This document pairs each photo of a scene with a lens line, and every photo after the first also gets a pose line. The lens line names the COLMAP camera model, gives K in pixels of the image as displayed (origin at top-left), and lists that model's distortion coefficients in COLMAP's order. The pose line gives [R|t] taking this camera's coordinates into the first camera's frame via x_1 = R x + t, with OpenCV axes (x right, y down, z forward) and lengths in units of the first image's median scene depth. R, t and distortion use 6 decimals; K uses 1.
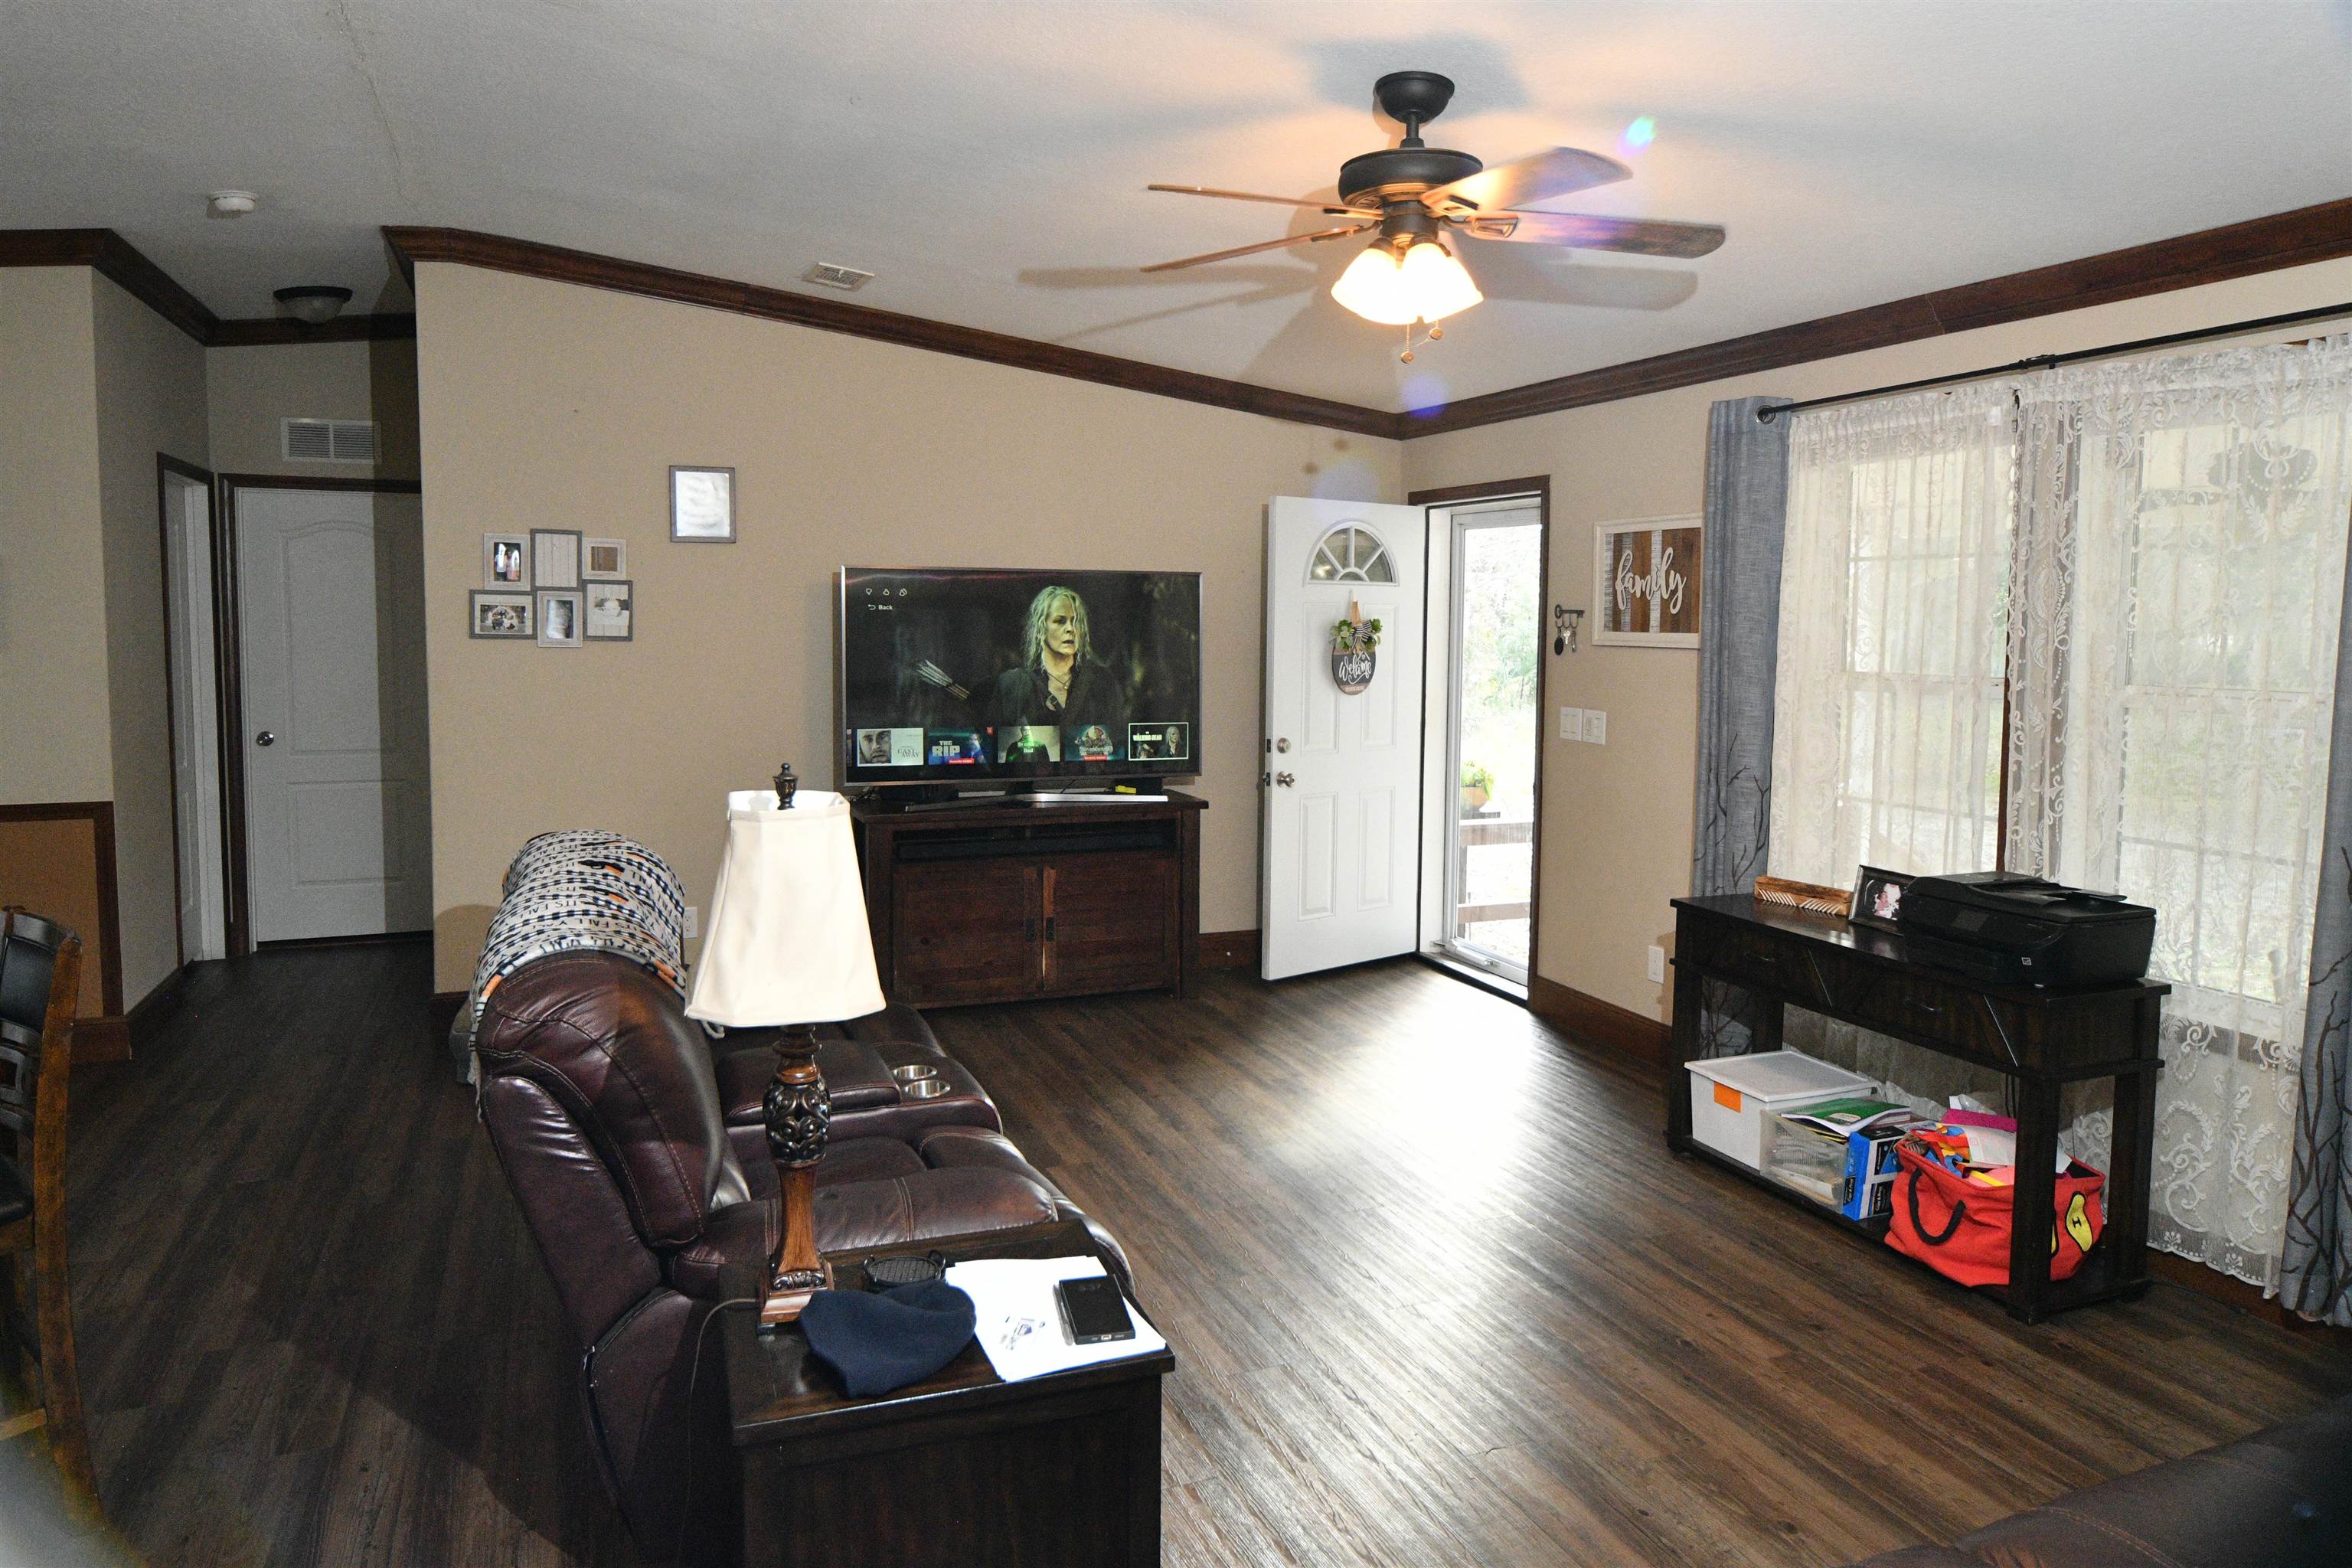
lens RADIAL K [[1505.4, 0, 1226.7], [0, 1505.4, 693.4], [0, 0, 1]] dist [-0.015407, 0.012150]
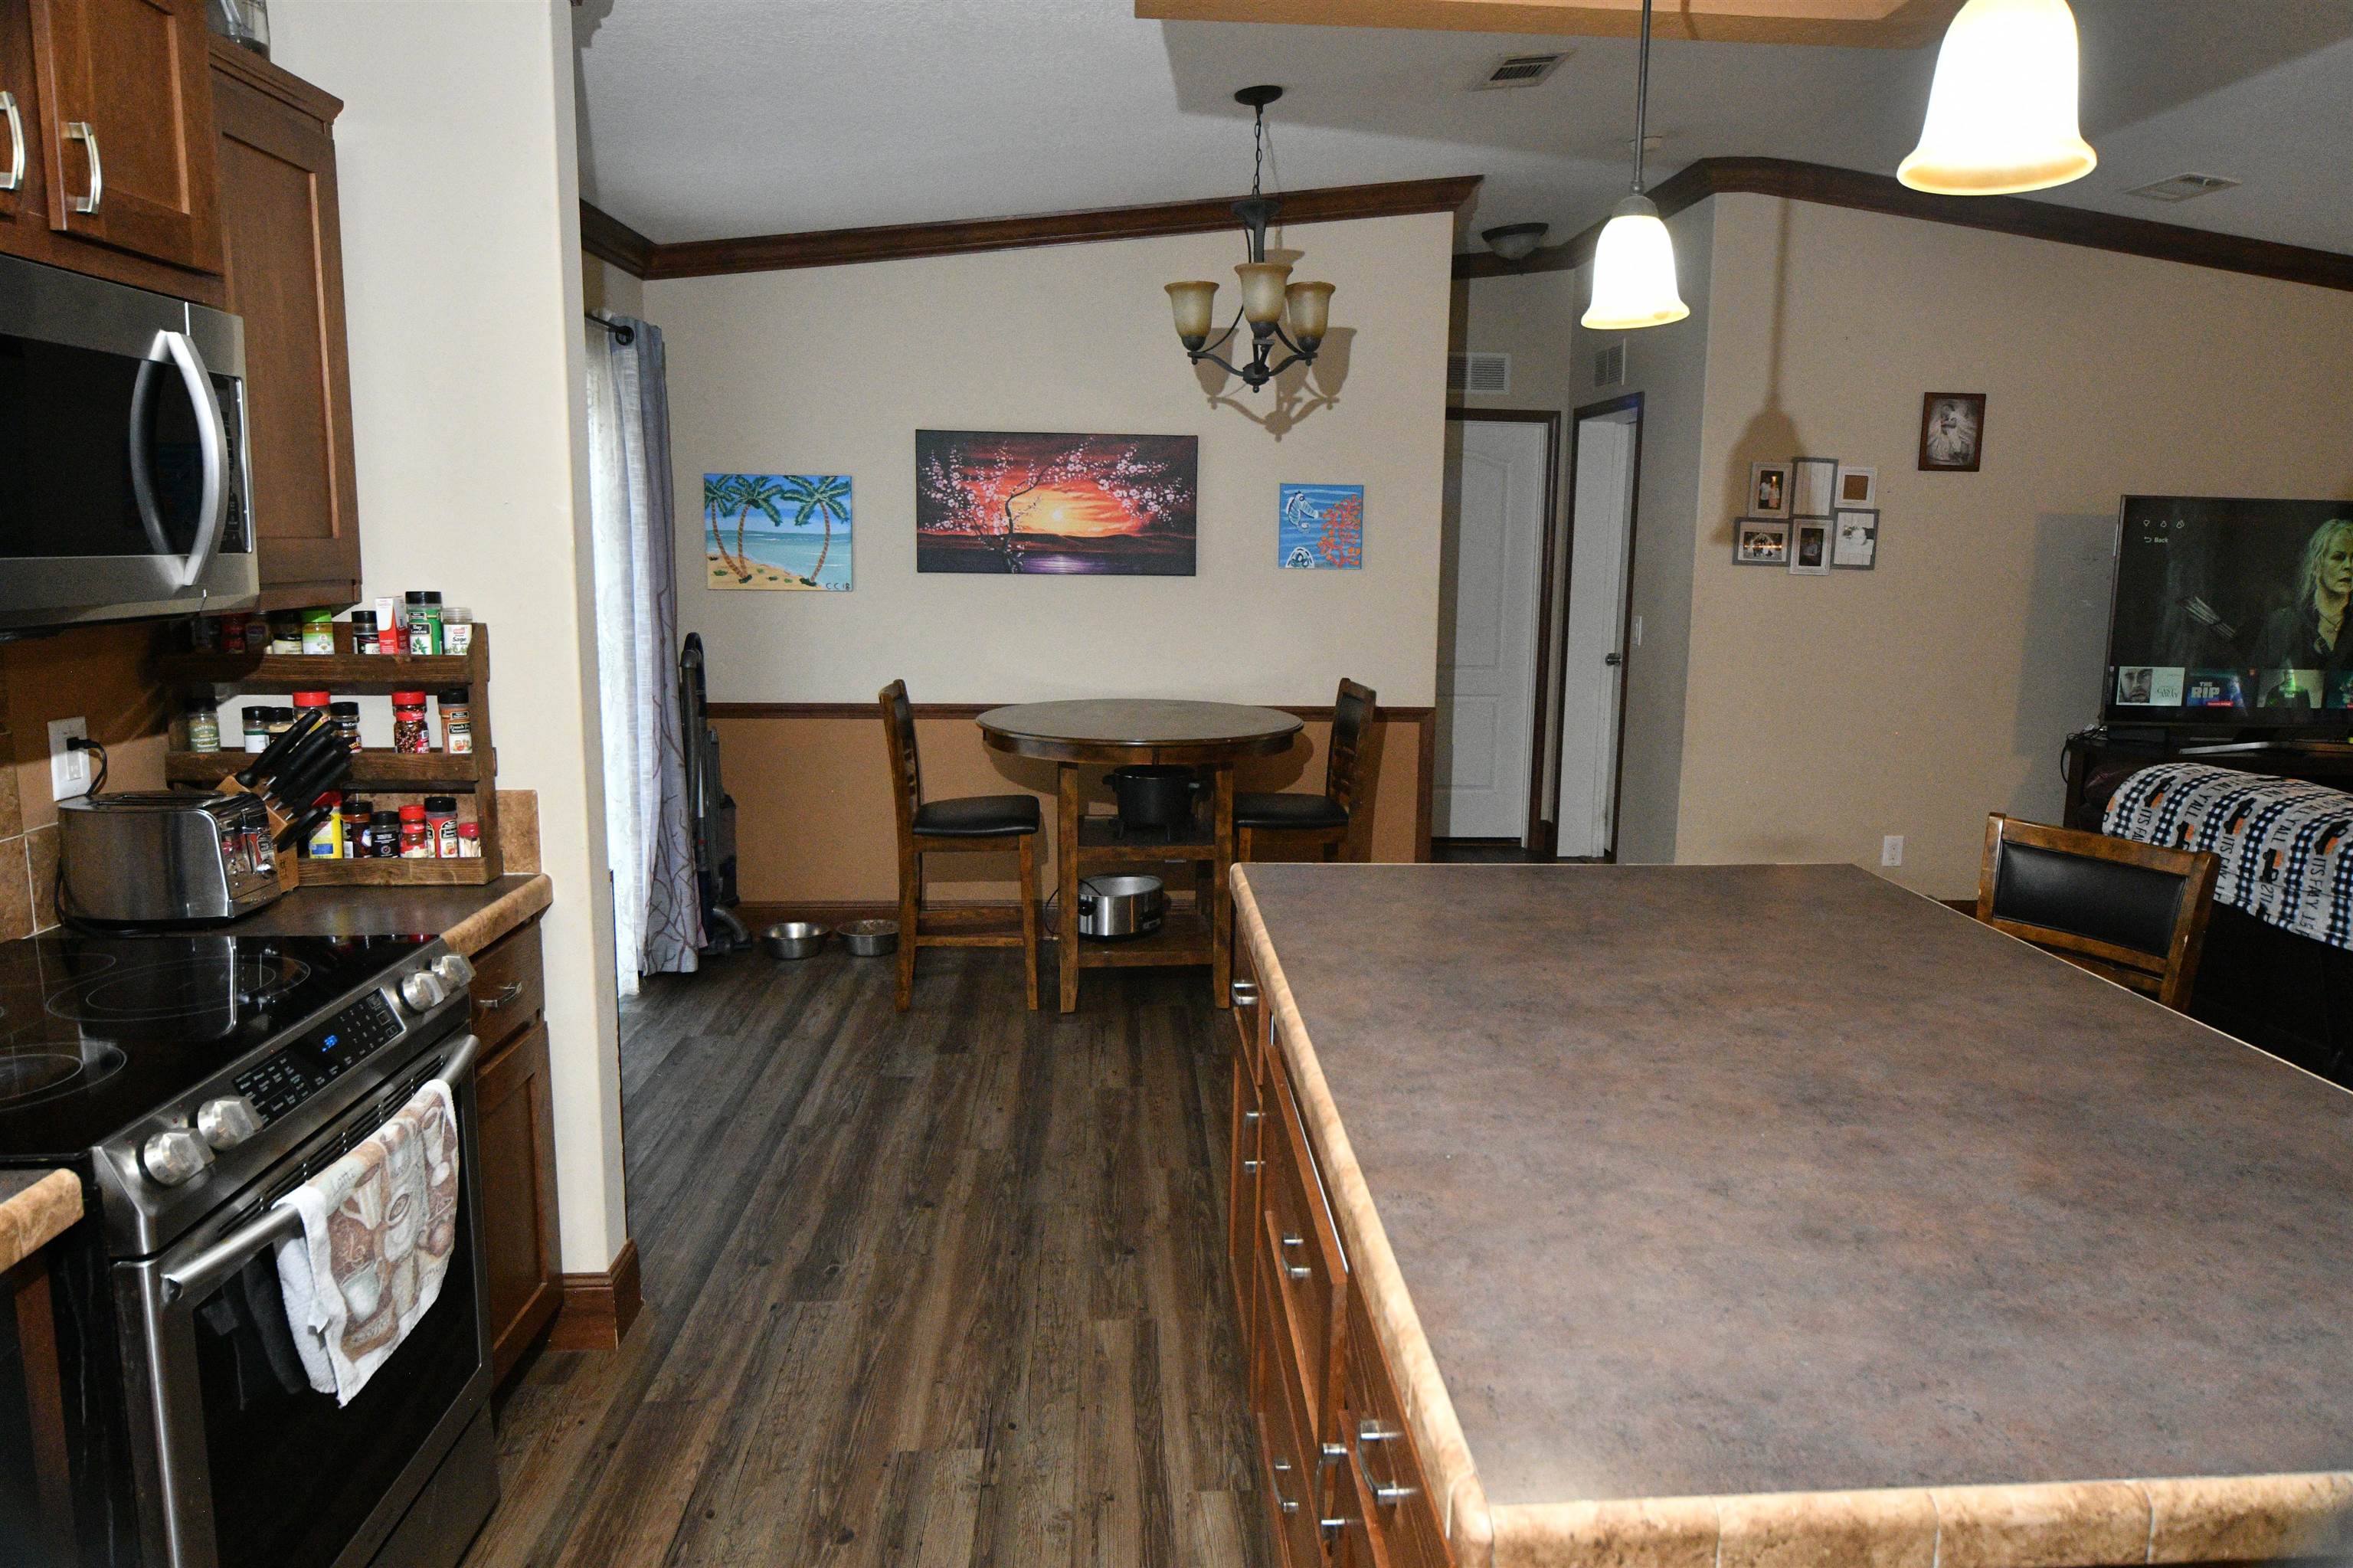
lens RADIAL K [[1506.1, 0, 1202.1], [0, 1506.1, 760.2], [0, 0, 1]] dist [-0.015407, 0.012150]
pose [[0.956011, 0.056502, -0.287837, -0.535072], [-0.030481, 0.995096, 0.094099, 0.011199], [0.291742, -0.081186, 0.953045, -0.104362]]
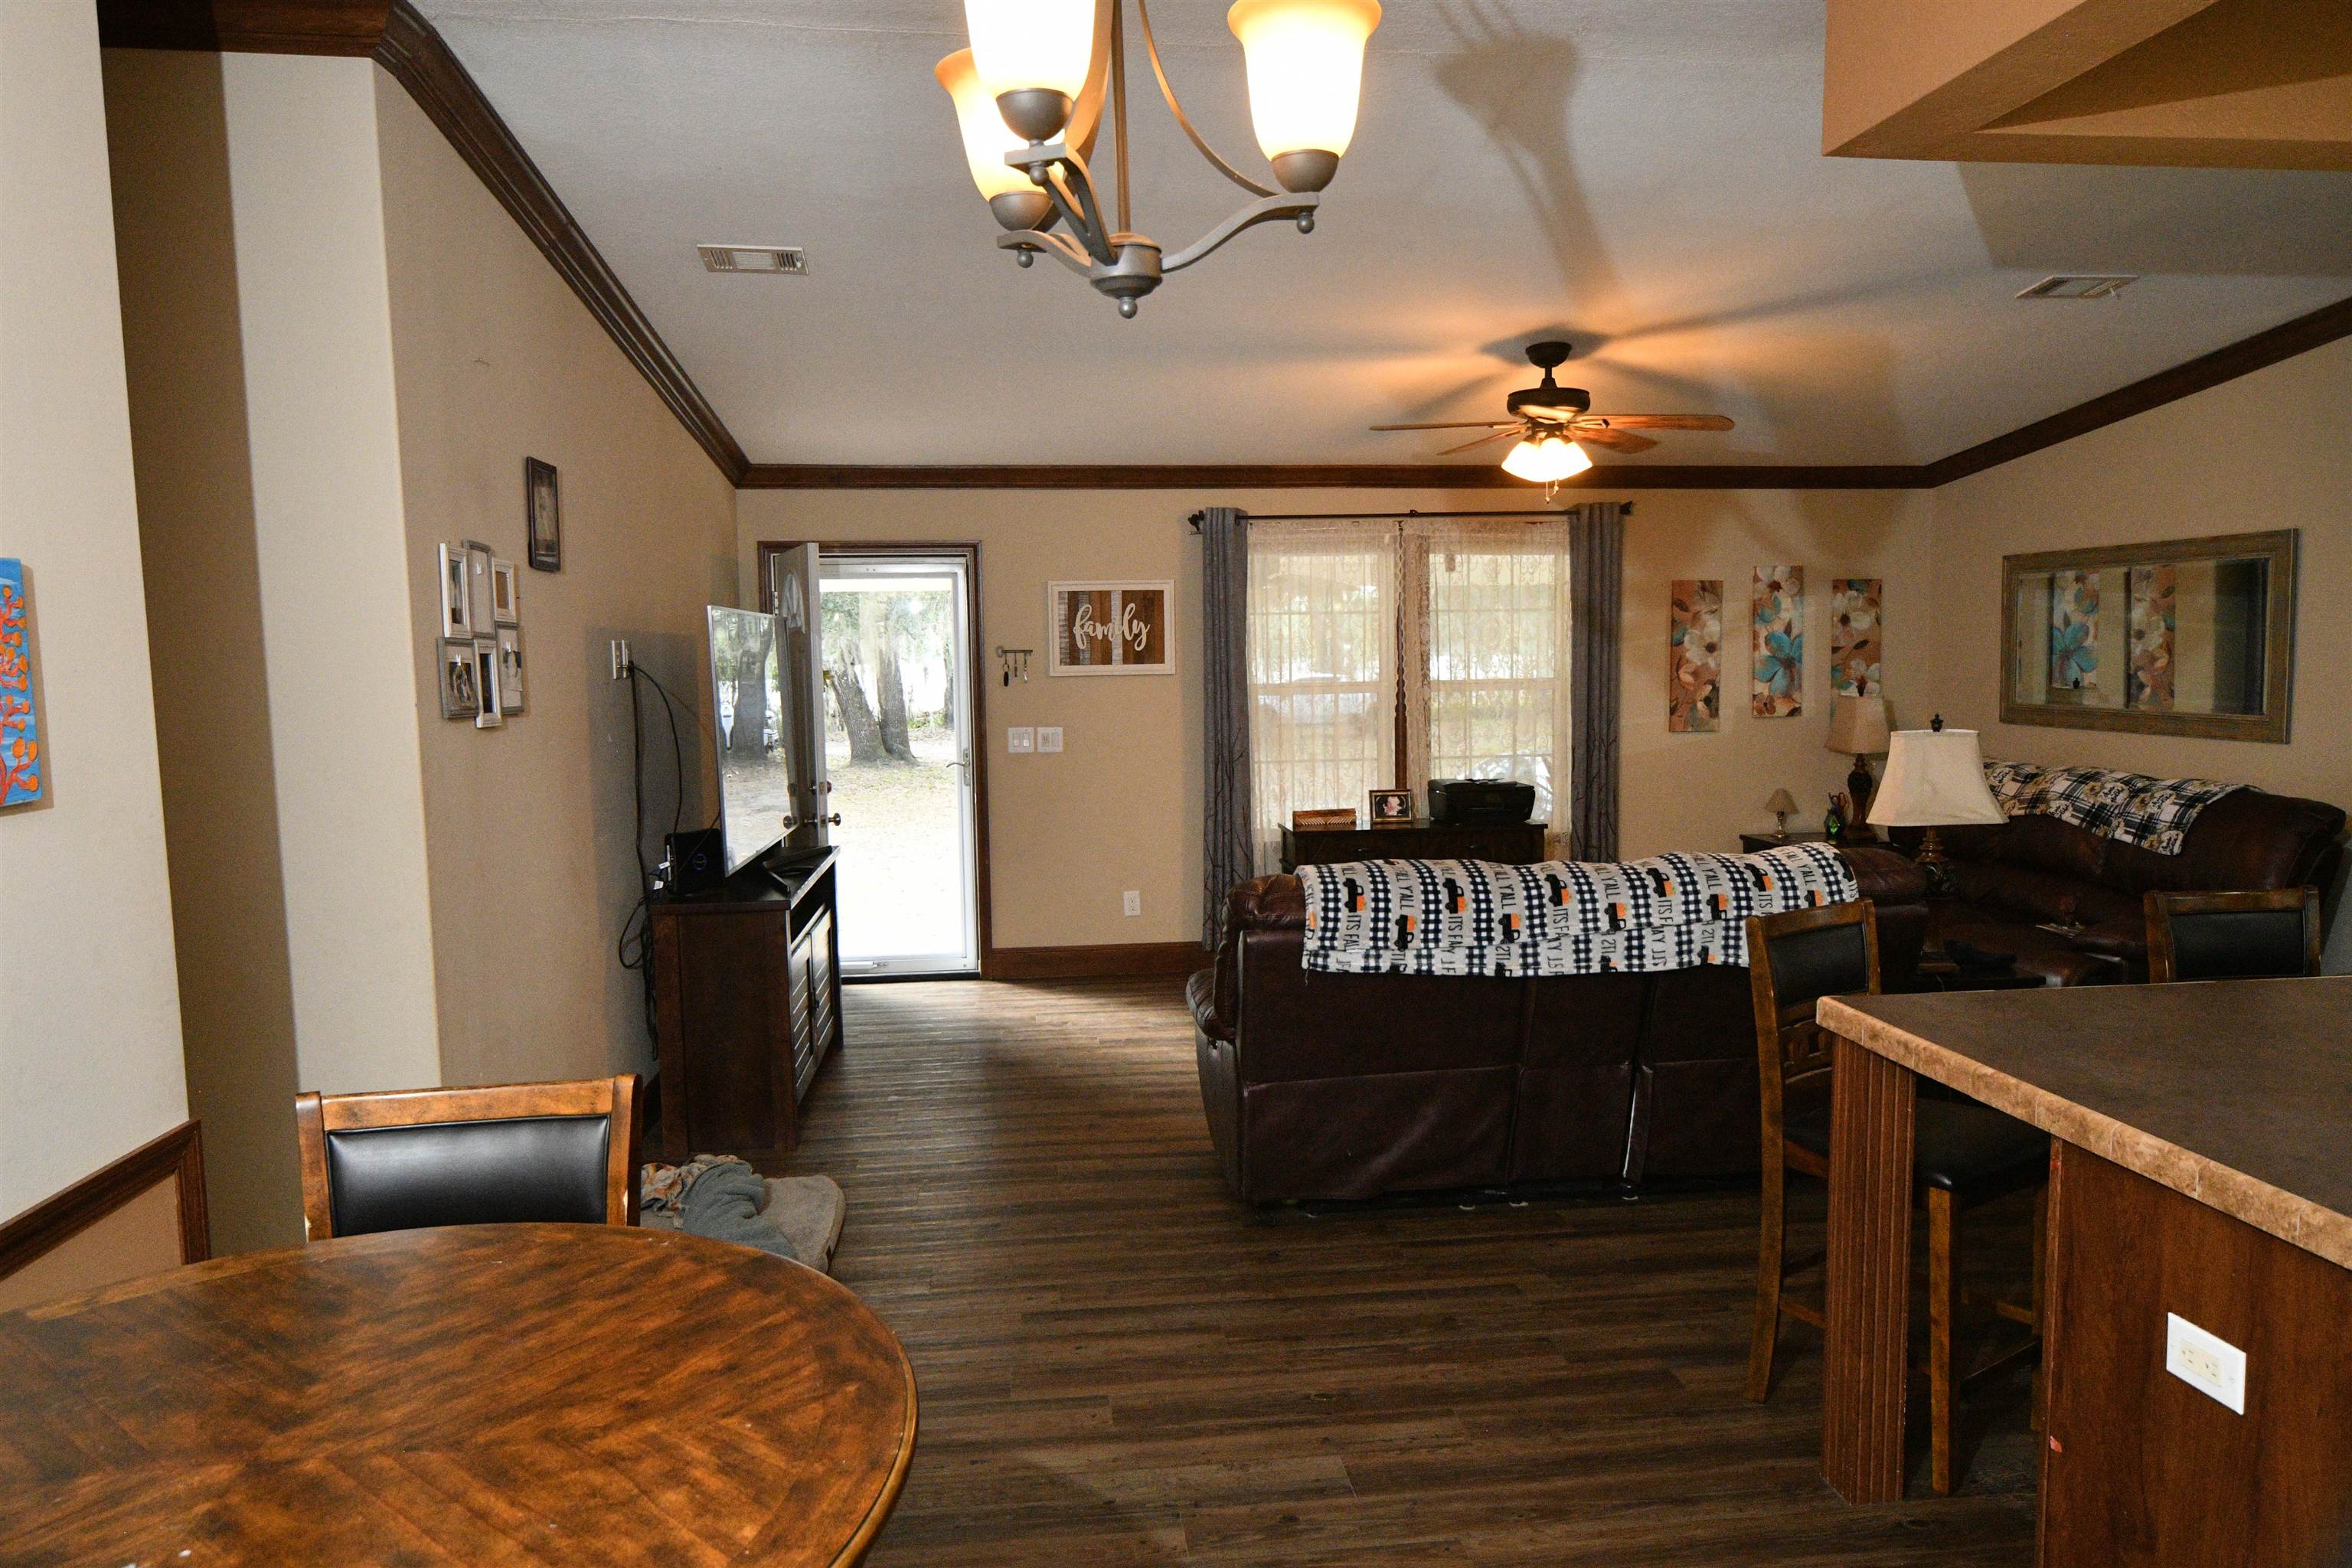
lens RADIAL K [[1573.6, 0, 1192.9], [0, 1573.6, 769.5], [0, 0, 1]] dist [-0.008778, 0.007508]
pose [[0.226502, -0.086214, 0.970187, -1.048494], [0.070503, 0.994913, 0.071952, -0.041618], [-0.971456, 0.052104, 0.231429, 0.573360]]
